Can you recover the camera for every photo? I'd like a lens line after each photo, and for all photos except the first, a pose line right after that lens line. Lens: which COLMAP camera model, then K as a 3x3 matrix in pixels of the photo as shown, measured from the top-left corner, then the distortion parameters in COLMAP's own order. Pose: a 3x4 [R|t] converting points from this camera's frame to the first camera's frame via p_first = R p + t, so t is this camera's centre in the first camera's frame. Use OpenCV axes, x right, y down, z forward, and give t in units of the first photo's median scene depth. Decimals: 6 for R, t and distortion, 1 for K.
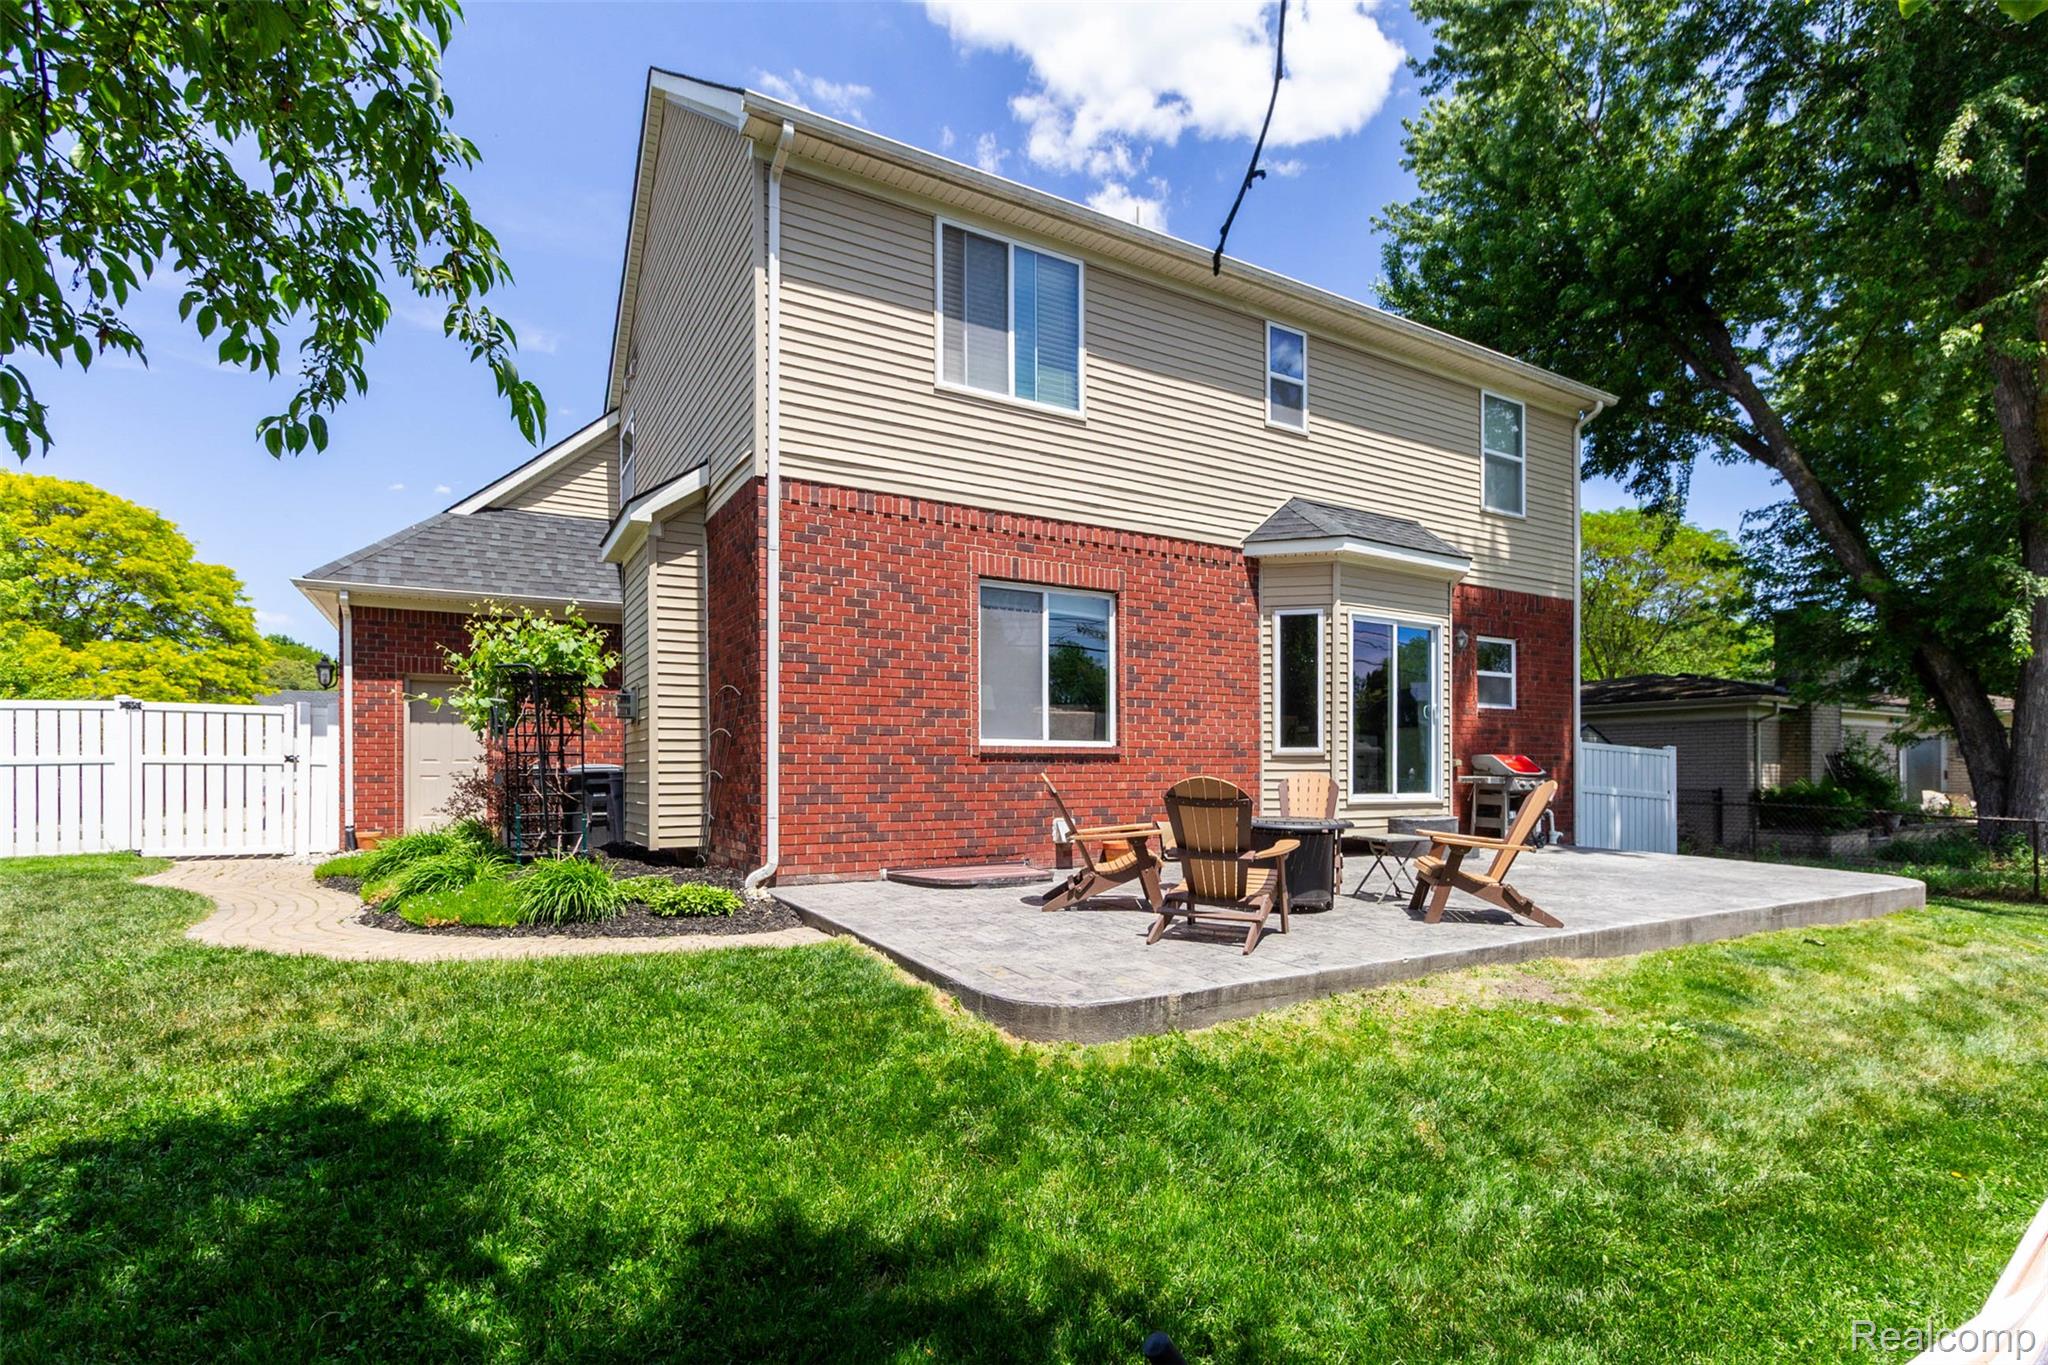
lens RADIAL K [[1015.6, 0, 1030.3], [0, 1015.6, 785.9], [0, 0, 1]] dist [0.000541, -0.000002]
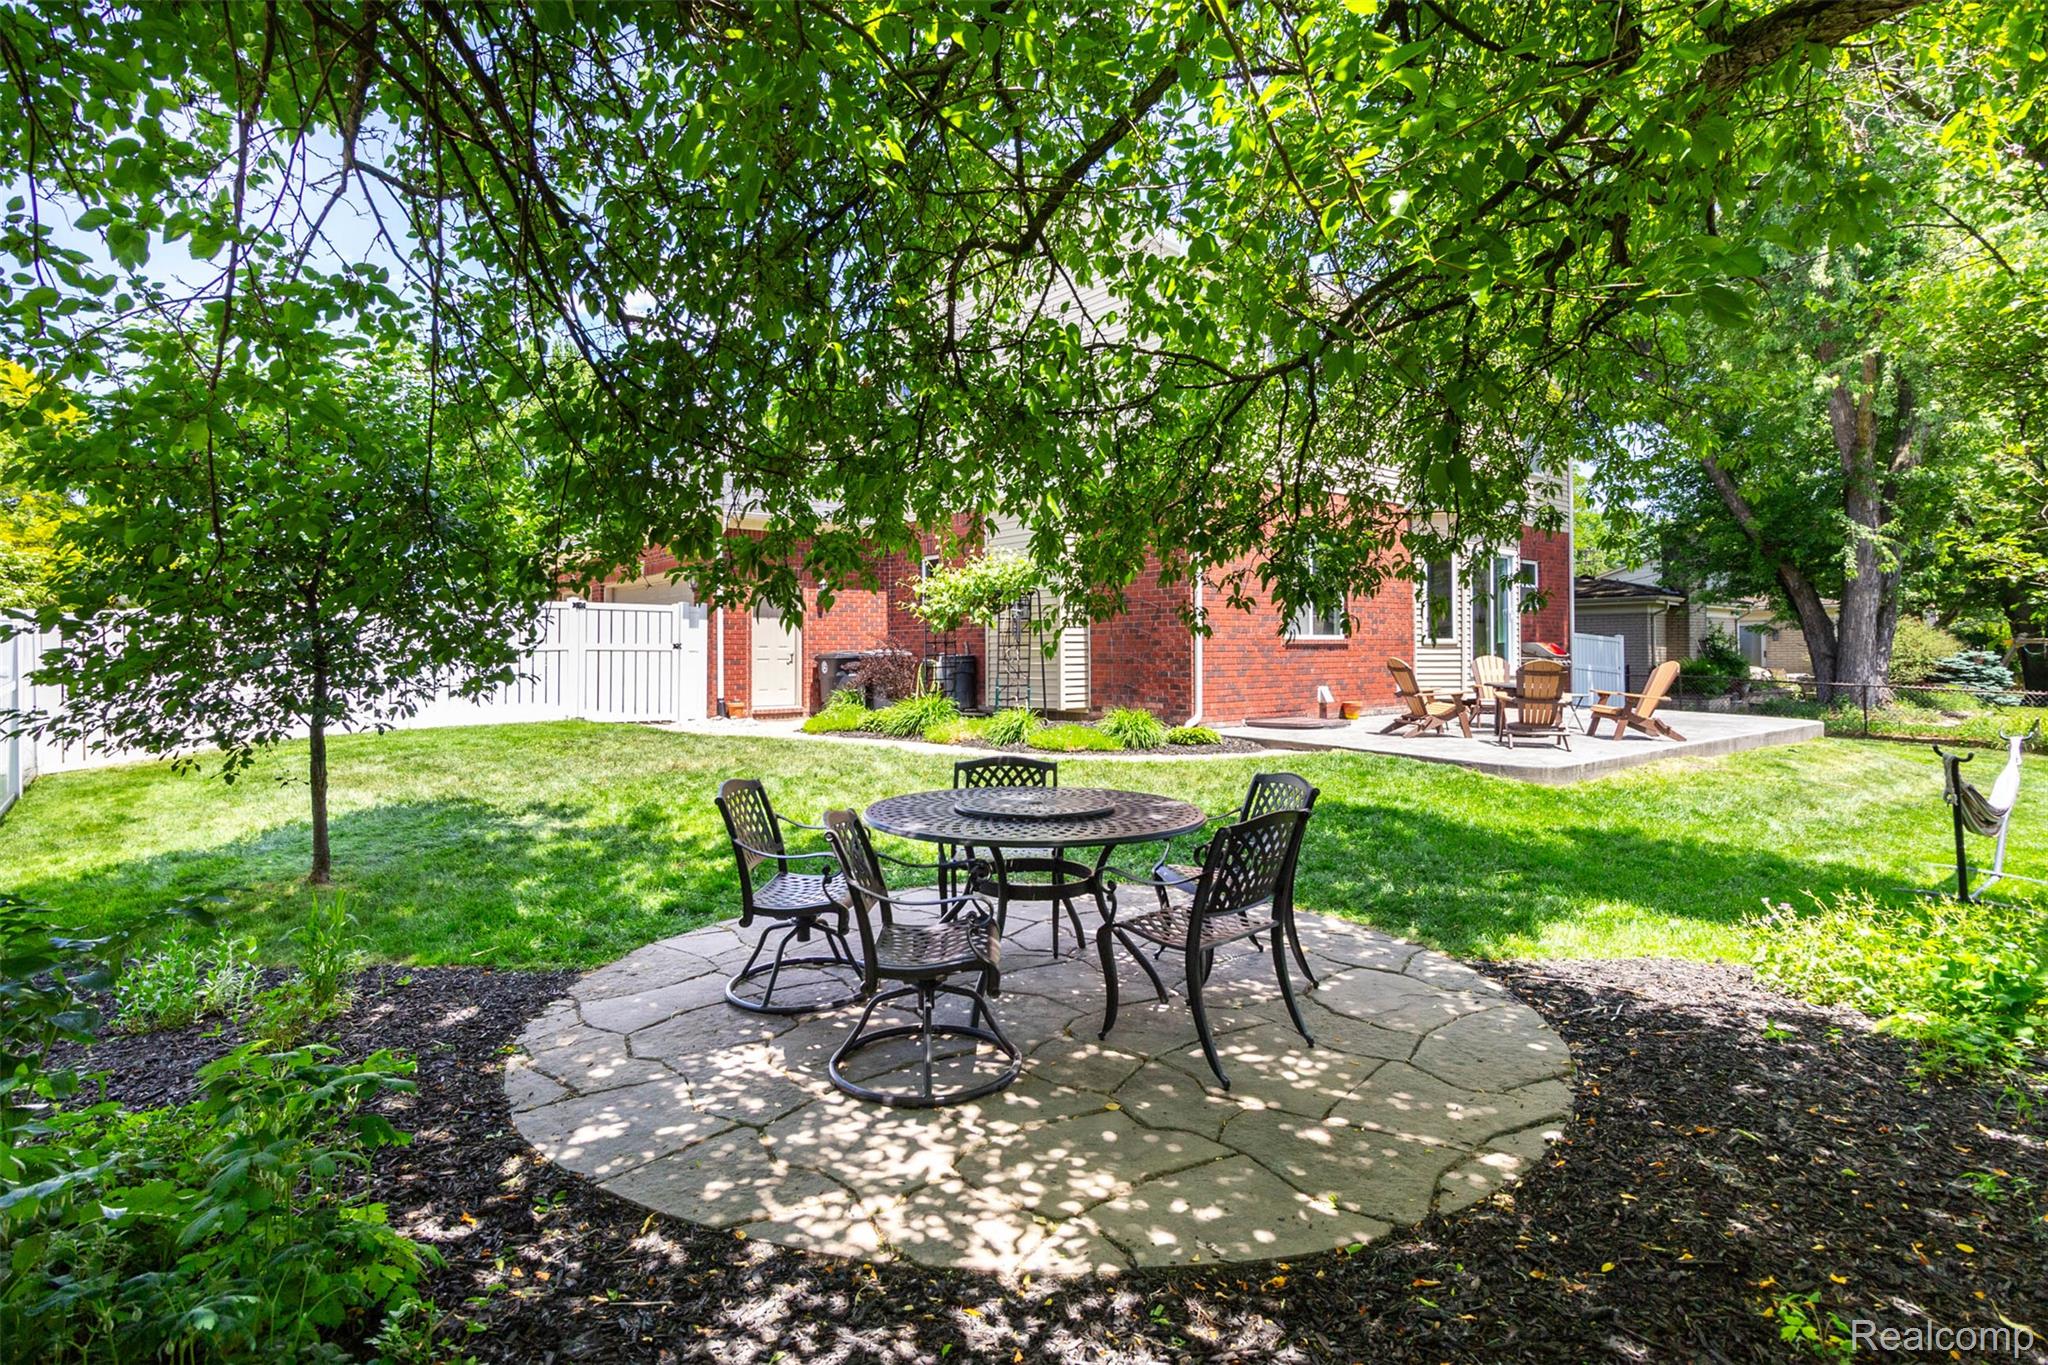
lens RADIAL K [[998.6, 0, 1060.1], [0, 998.6, 649.0], [0, 0, 1]] dist [0.001218, -0.000074]
pose [[0.988940, -0.001396, 0.148313, -0.431195], [0.003783, 0.999868, -0.015811, -0.001447], [-0.148271, 0.016197, 0.988814, -0.311192]]
